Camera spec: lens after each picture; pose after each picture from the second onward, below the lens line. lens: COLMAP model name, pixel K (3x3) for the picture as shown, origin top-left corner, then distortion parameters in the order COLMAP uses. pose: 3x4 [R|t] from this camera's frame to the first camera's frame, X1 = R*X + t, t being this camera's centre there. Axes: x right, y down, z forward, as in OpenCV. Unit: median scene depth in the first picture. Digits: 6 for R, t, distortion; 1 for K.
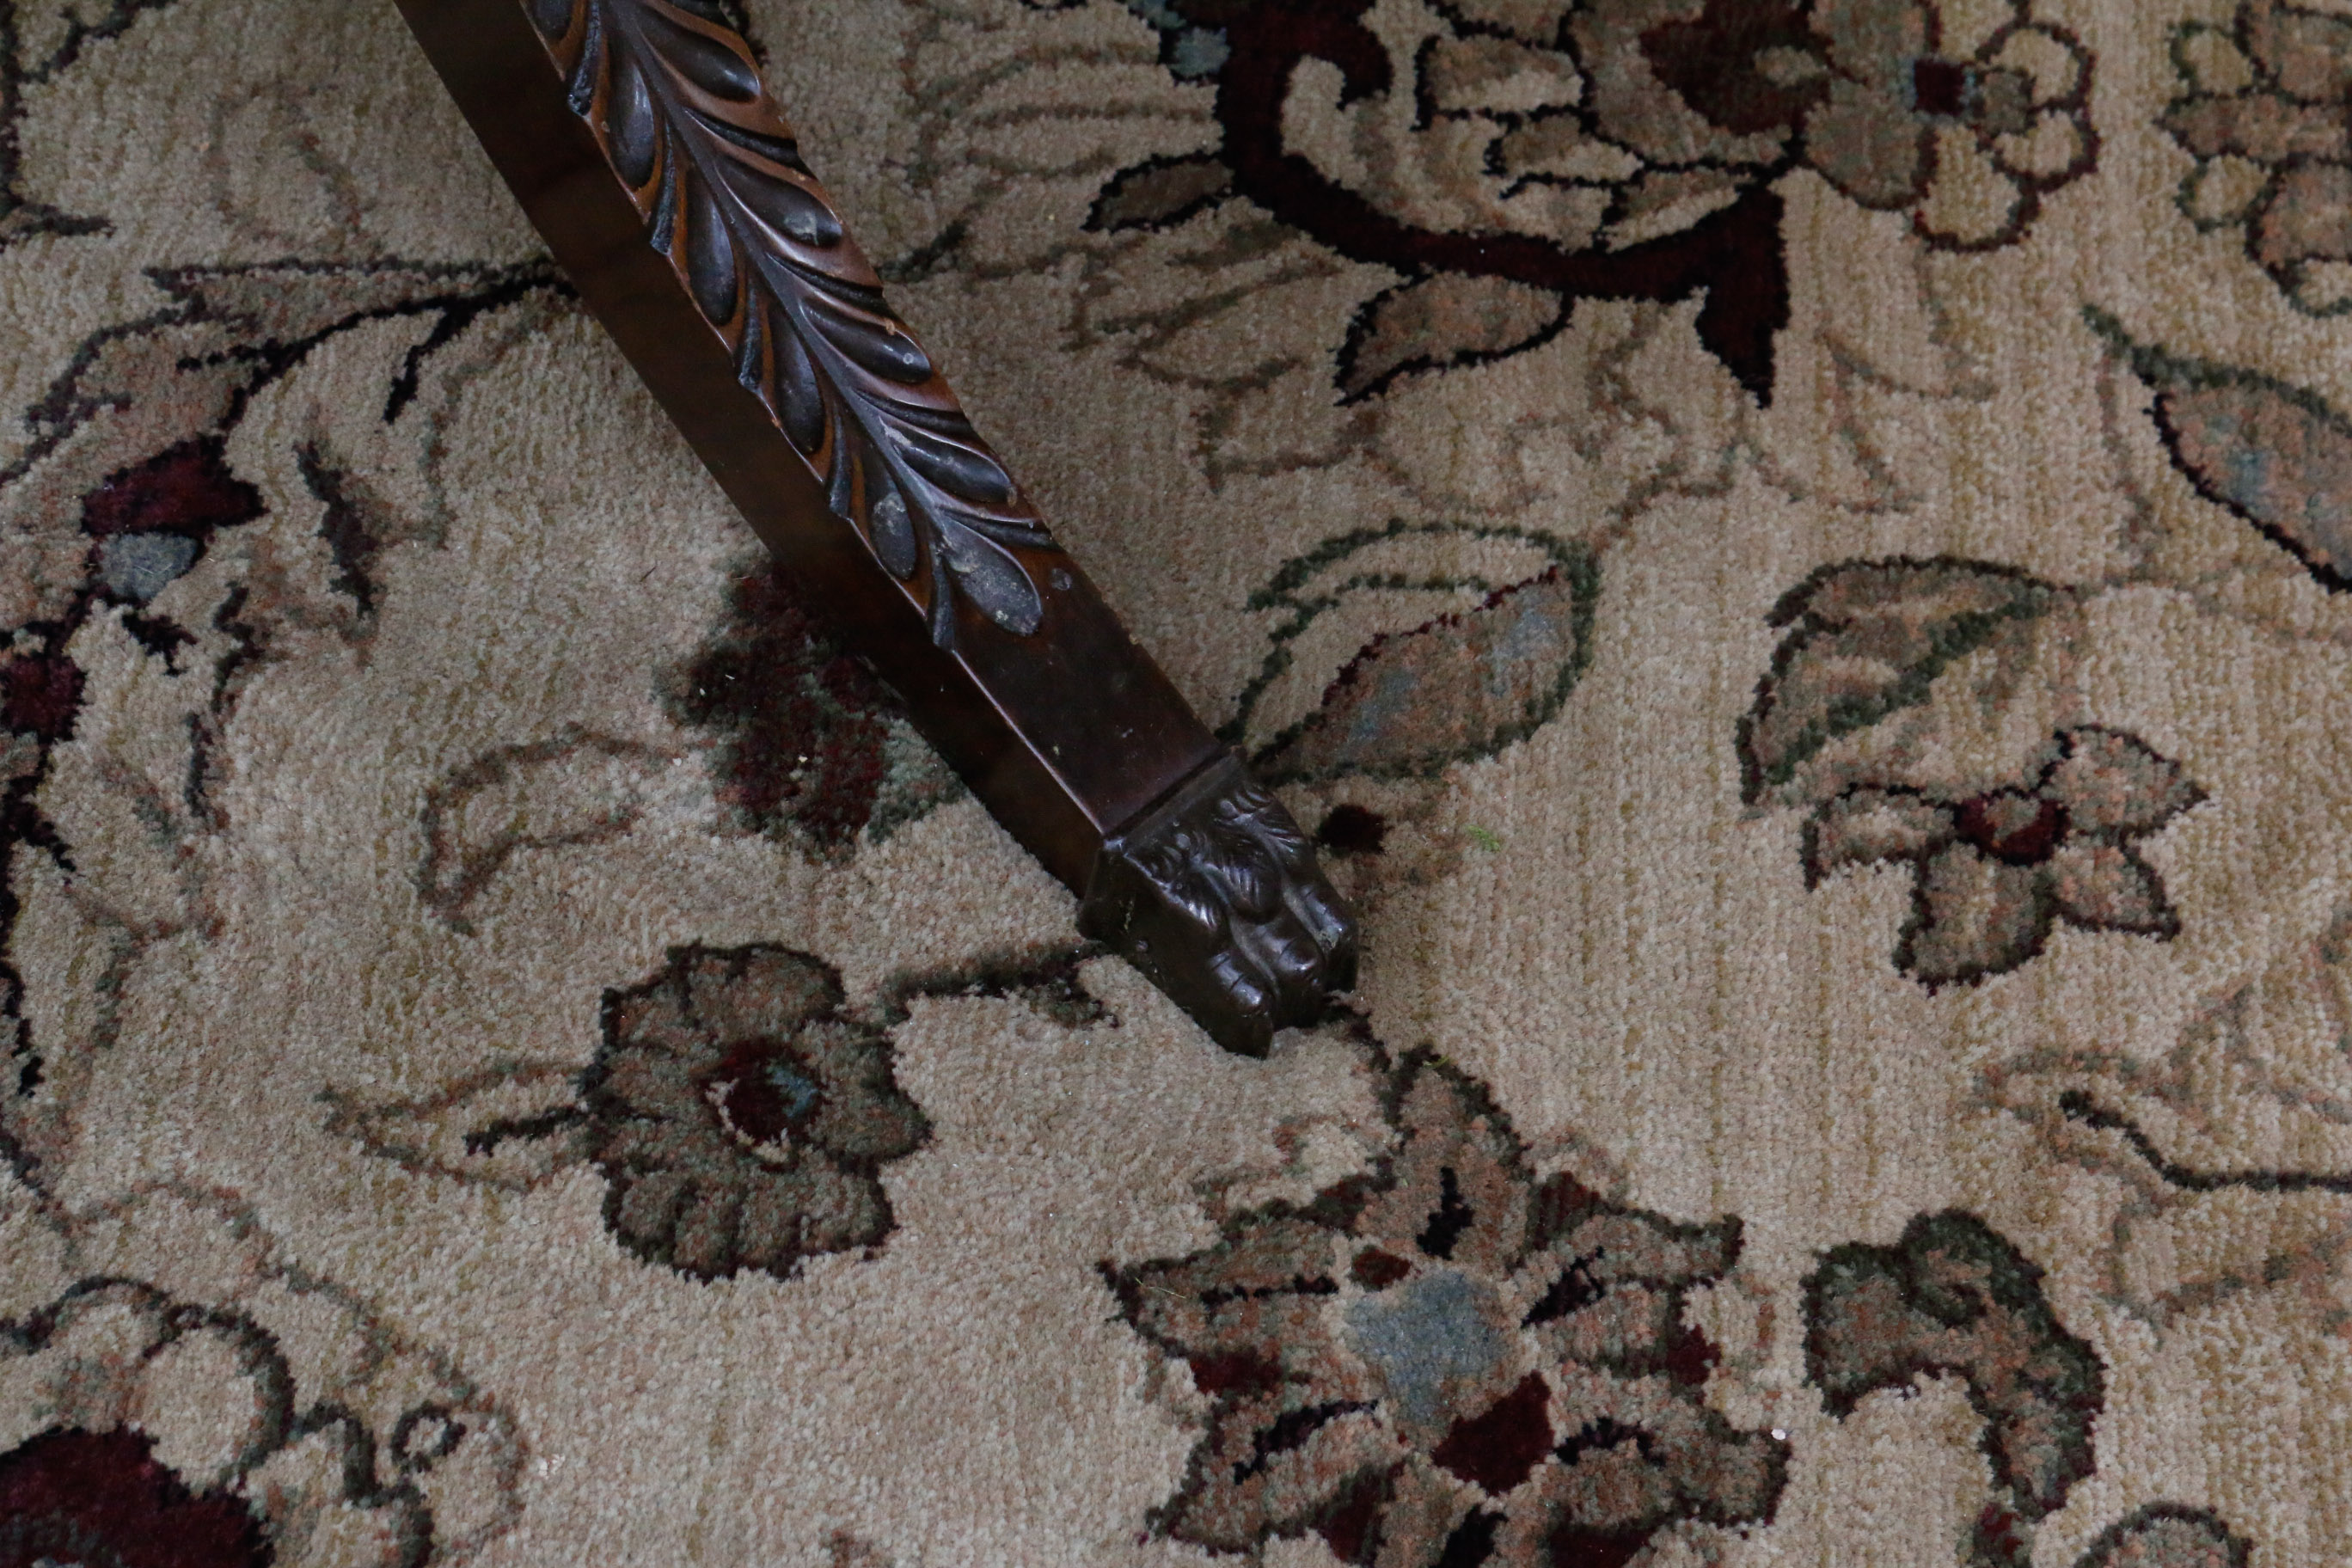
lens RADIAL K [[4523.6, 0, 1180.1], [0, 4523.6, 783.2], [0, 0, 1]] dist [-0.014985, 0.000000]
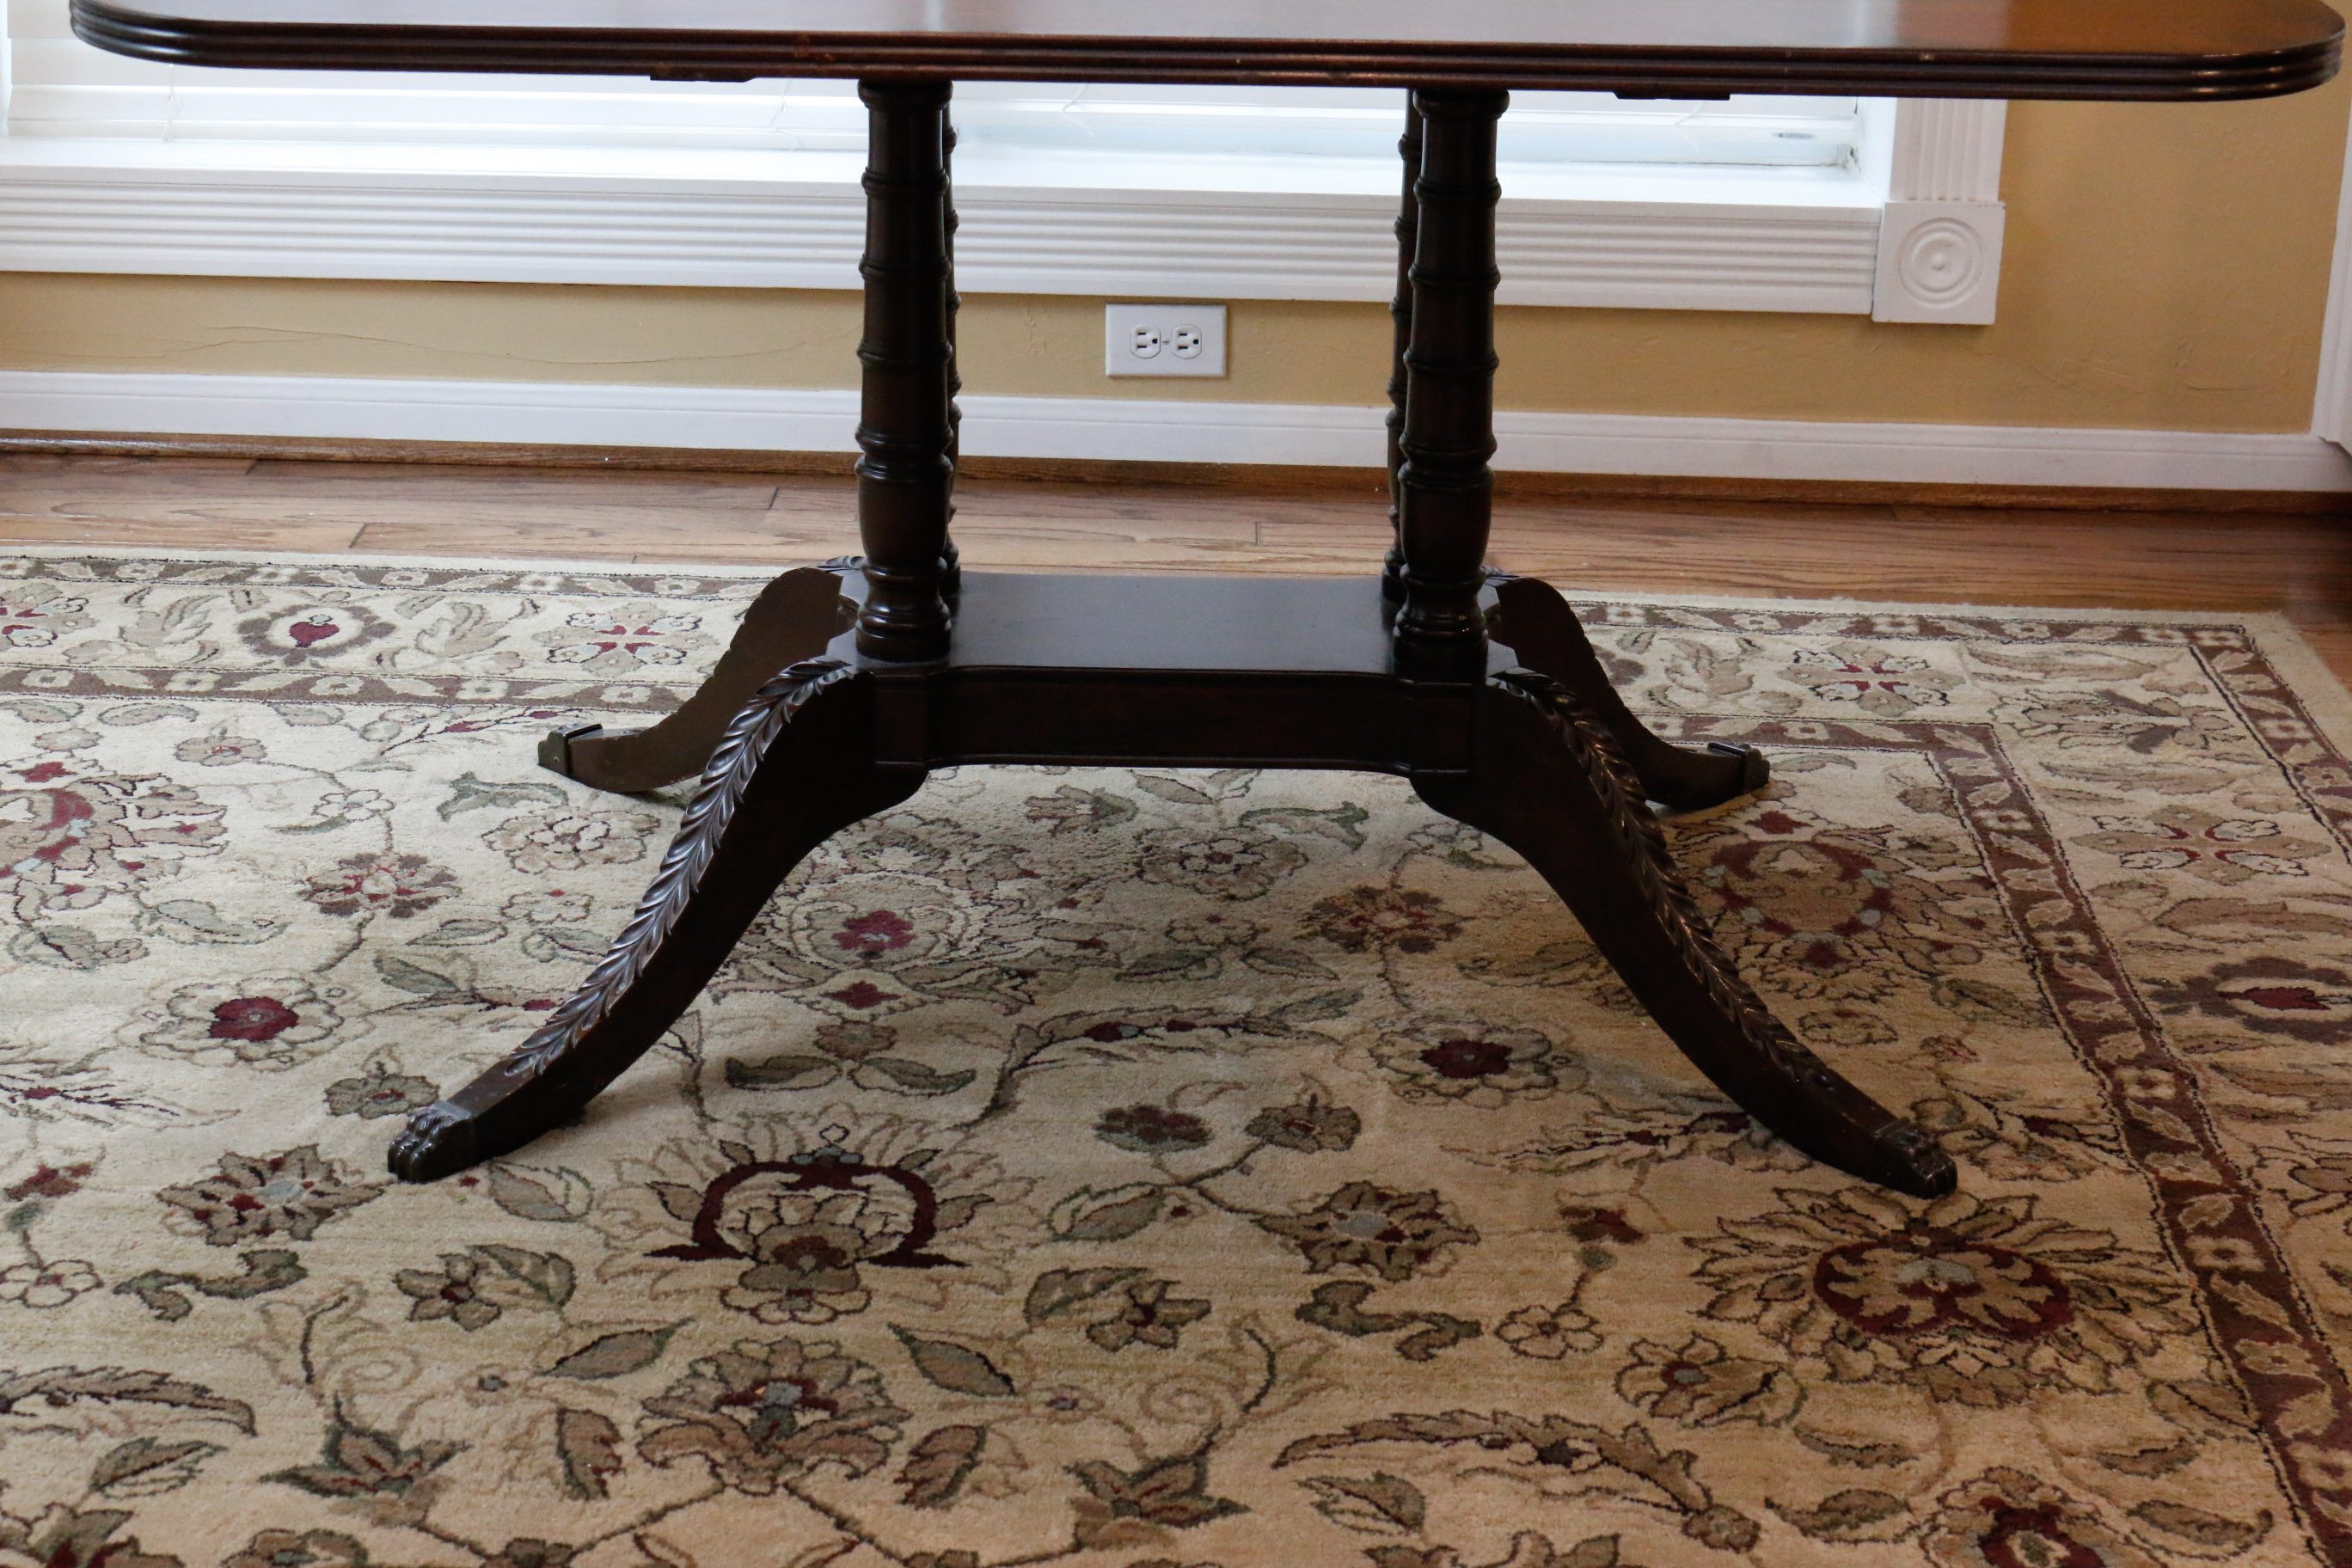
lens RADIAL K [[3762.5, 0, 1179.4], [0, 3762.5, 785.7], [0, 0, 1]] dist [-0.054414, 0.000000]
pose [[0.059368, 0.261386, -0.963407, 2.392275], [-0.866075, 0.493392, 0.080494, -0.726778], [0.496377, 0.829604, 0.255671, 0.378210]]
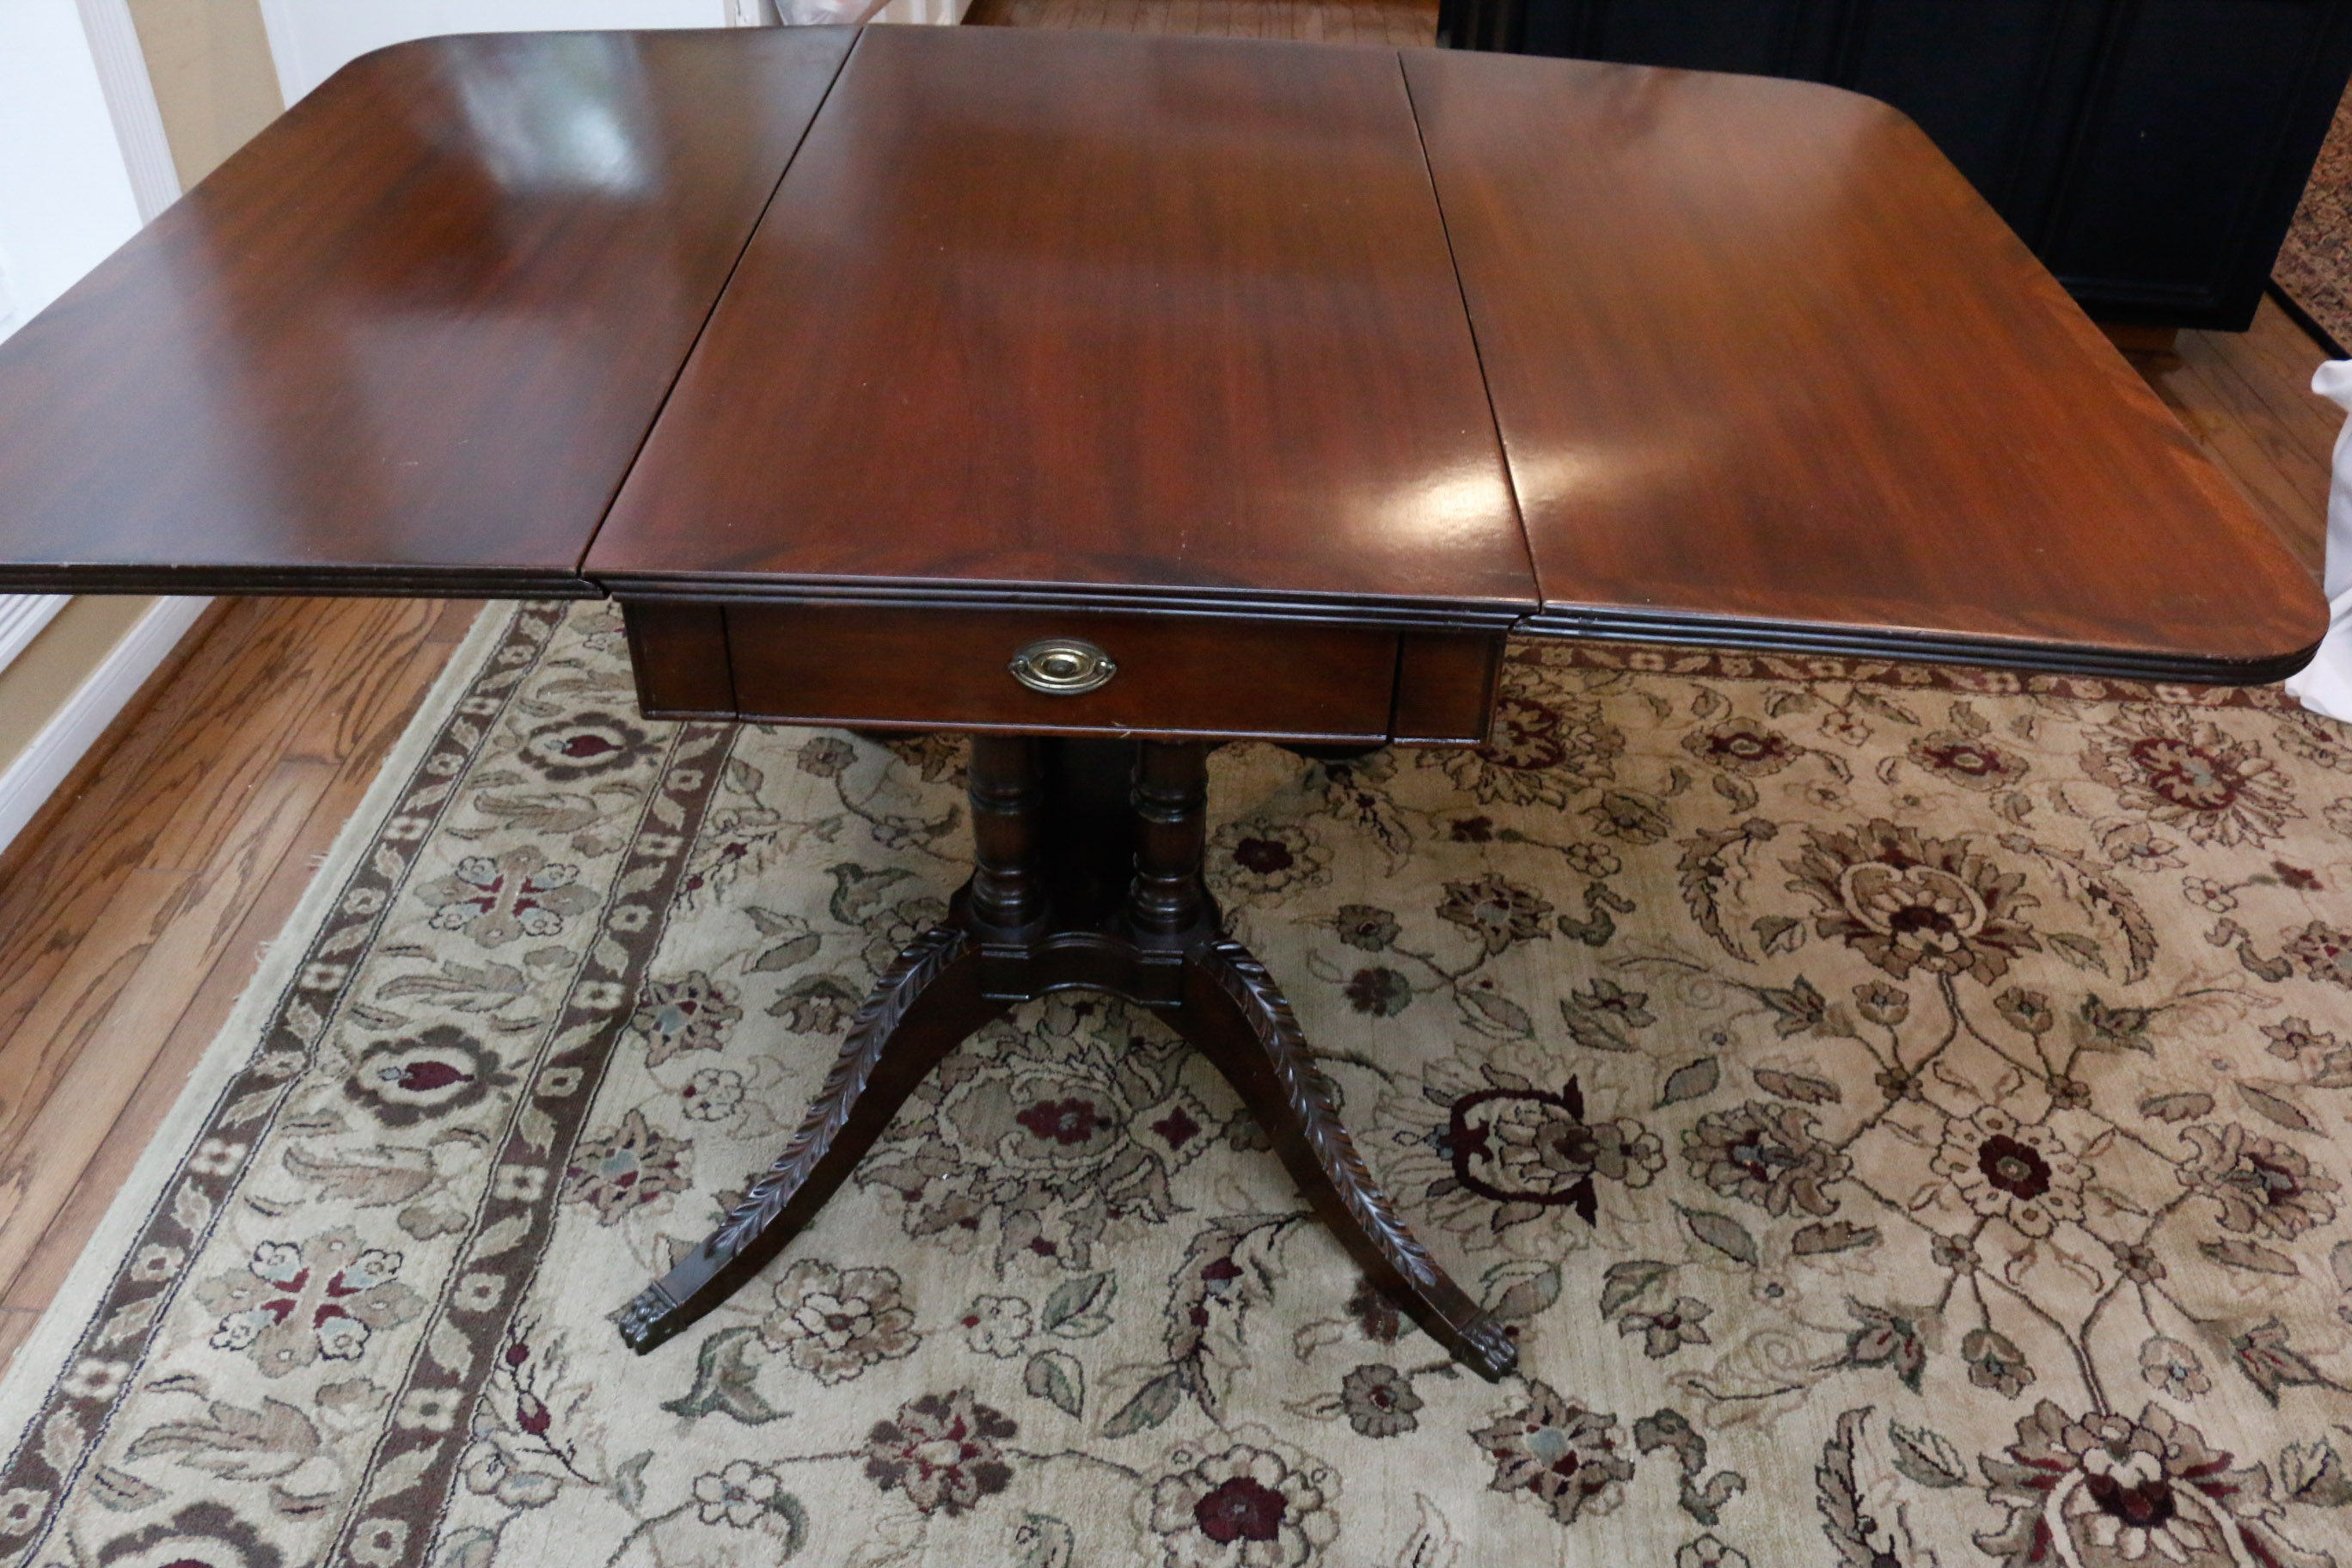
lens RADIAL K [[1929.8, 0, 1170.5], [0, 1929.8, 772.2], [0, 0, 1]] dist [-0.119558, 0.034068]
pose [[0.997241, -0.066585, -0.032801, -0.183682], [0.049268, 0.924309, -0.378451, 0.182864], [0.055518, 0.375791, 0.925040, -0.839447]]
